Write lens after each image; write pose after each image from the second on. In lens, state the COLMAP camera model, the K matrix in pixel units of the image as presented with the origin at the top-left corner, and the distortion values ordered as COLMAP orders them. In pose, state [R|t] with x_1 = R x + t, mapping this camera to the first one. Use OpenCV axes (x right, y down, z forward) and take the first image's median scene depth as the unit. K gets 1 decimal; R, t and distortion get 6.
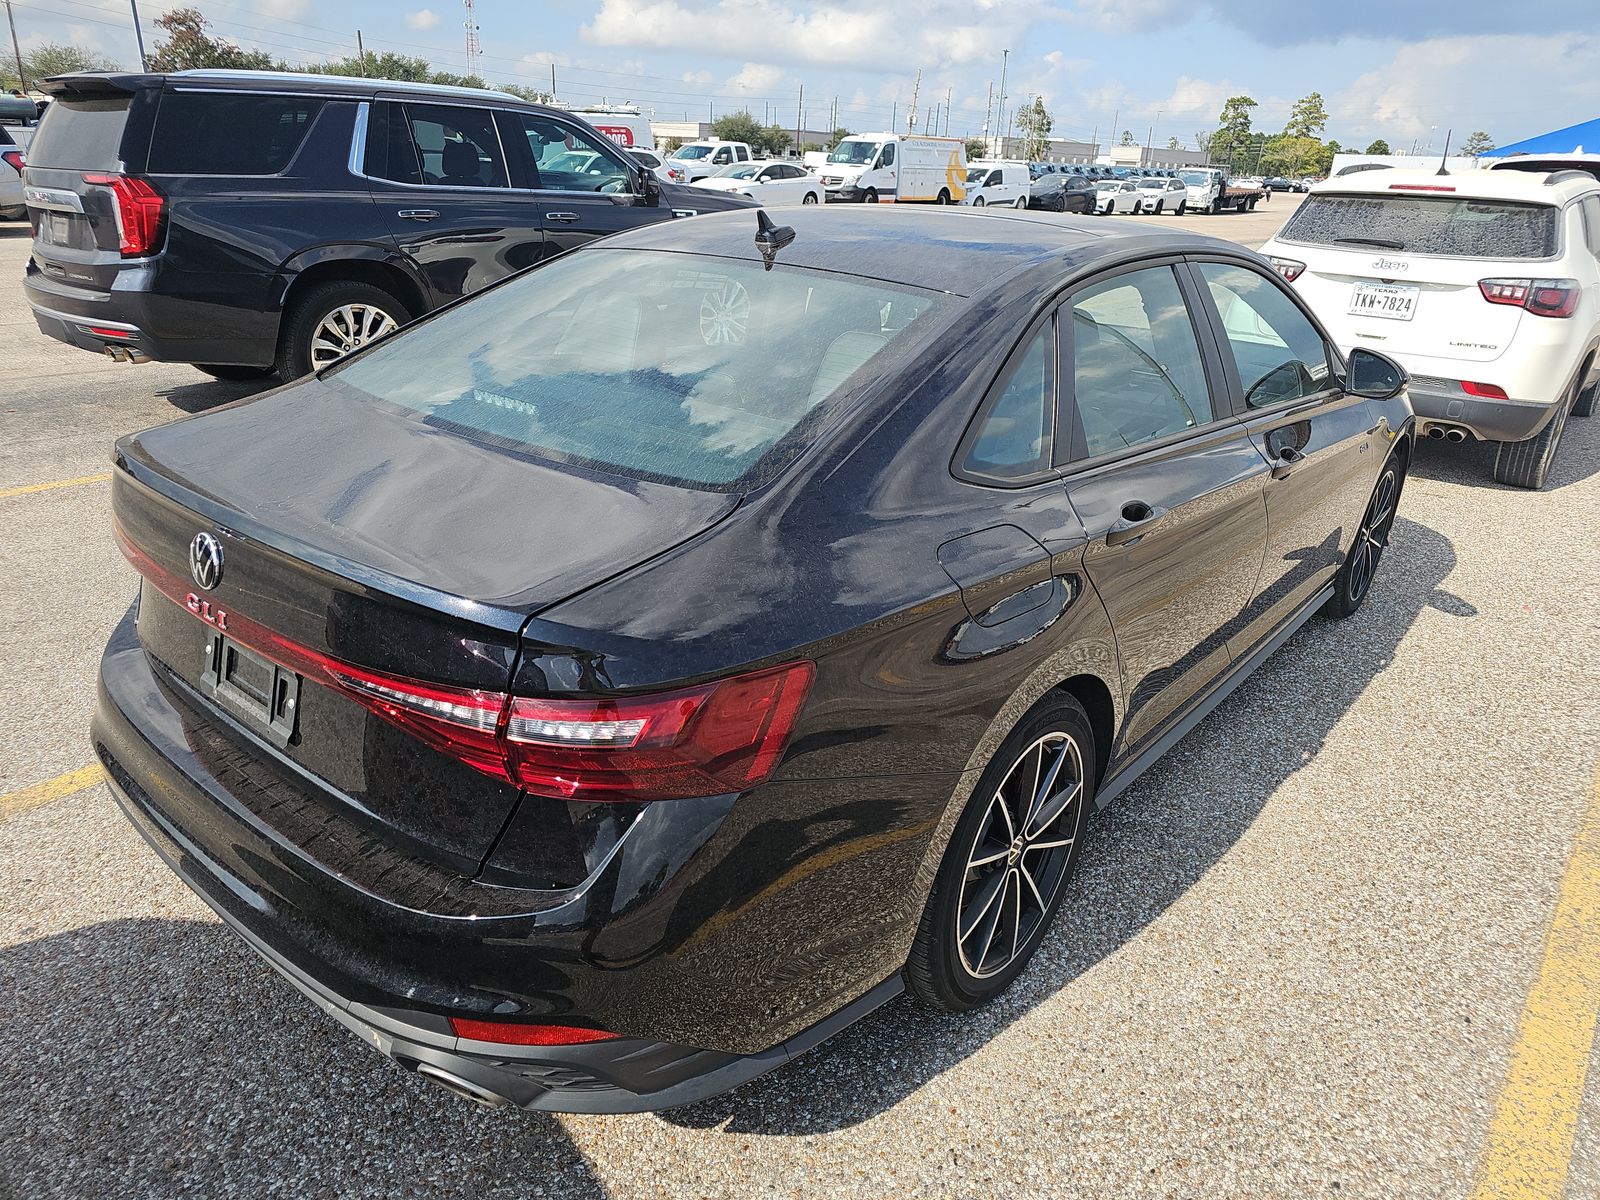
lens RADIAL K [[1073.3, 0, 801.2], [0, 1073.3, 628.5], [0, 0, 1]] dist [0.061358, -0.048779]
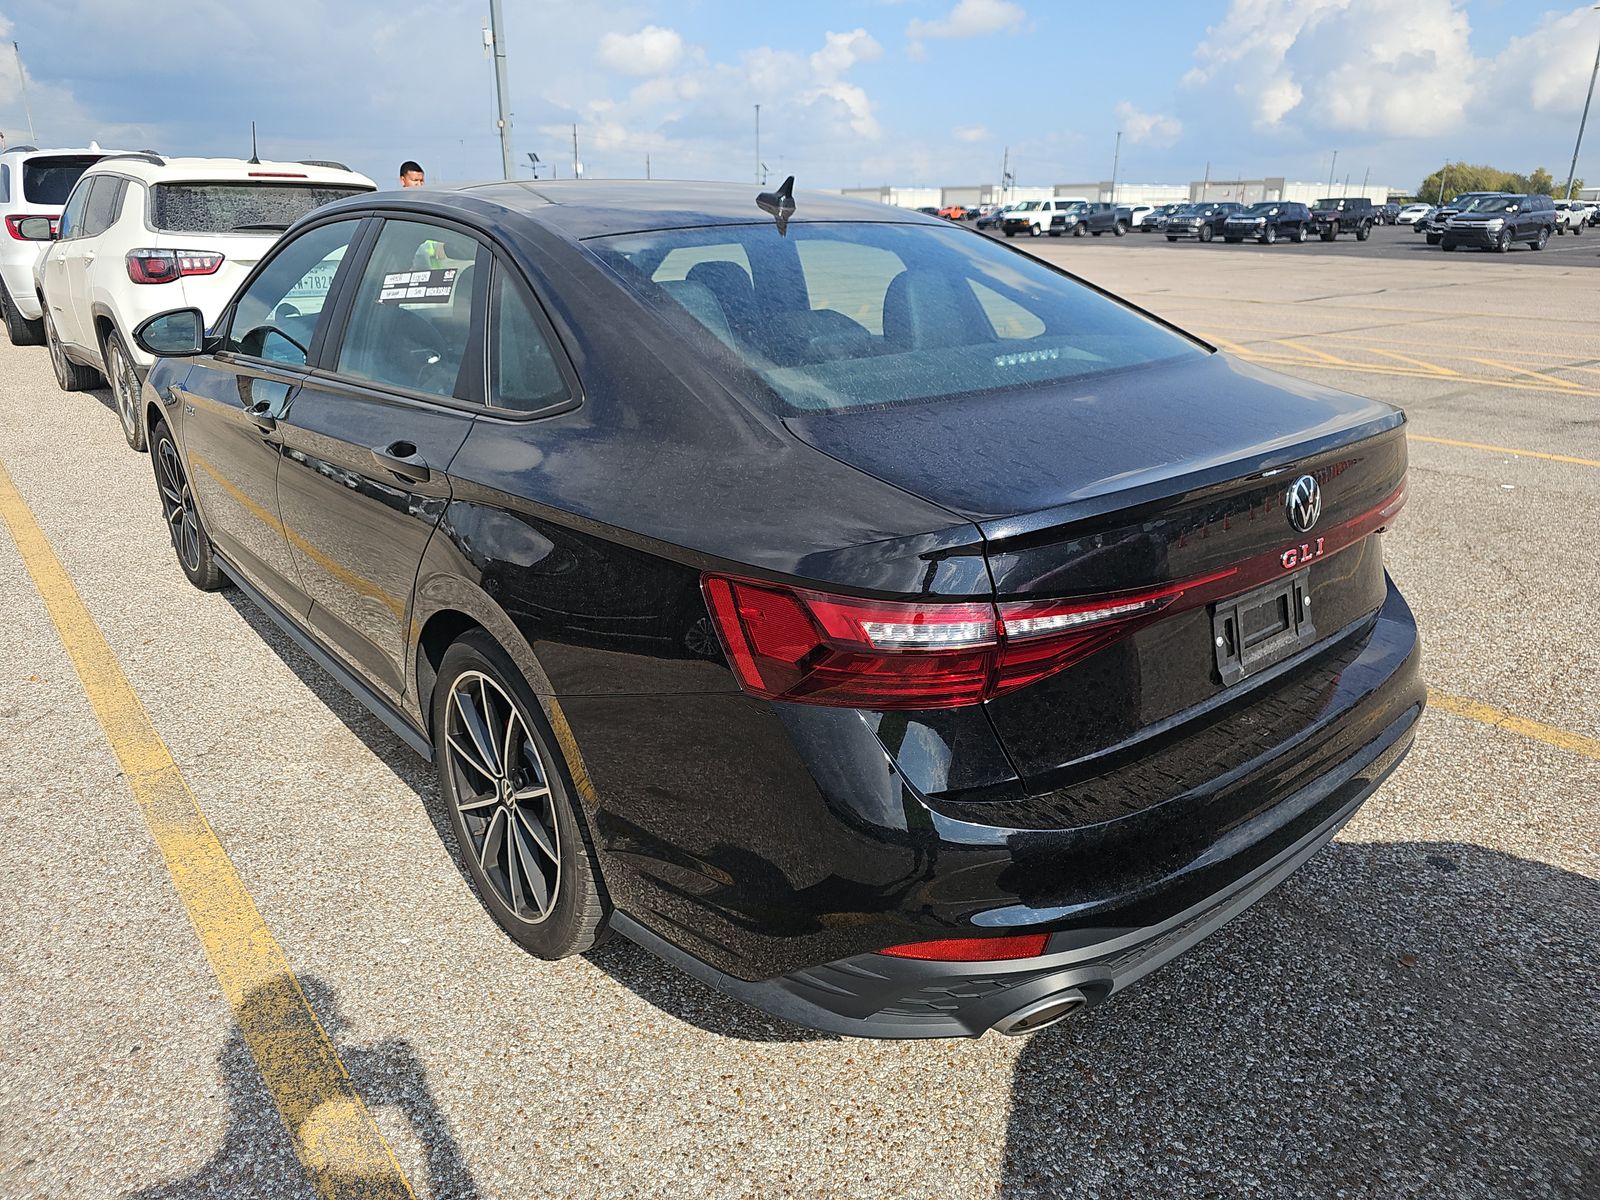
lens RADIAL K [[1073.3, 0, 801.2], [0, 1073.3, 628.5], [0, 0, 1]] dist [0.061358, -0.048779]
pose [[0.149148, -0.392453, 0.907599, -1.226084], [0.393521, 0.865606, 0.309626, -0.362214], [-0.907136, 0.310979, 0.283542, 0.905014]]
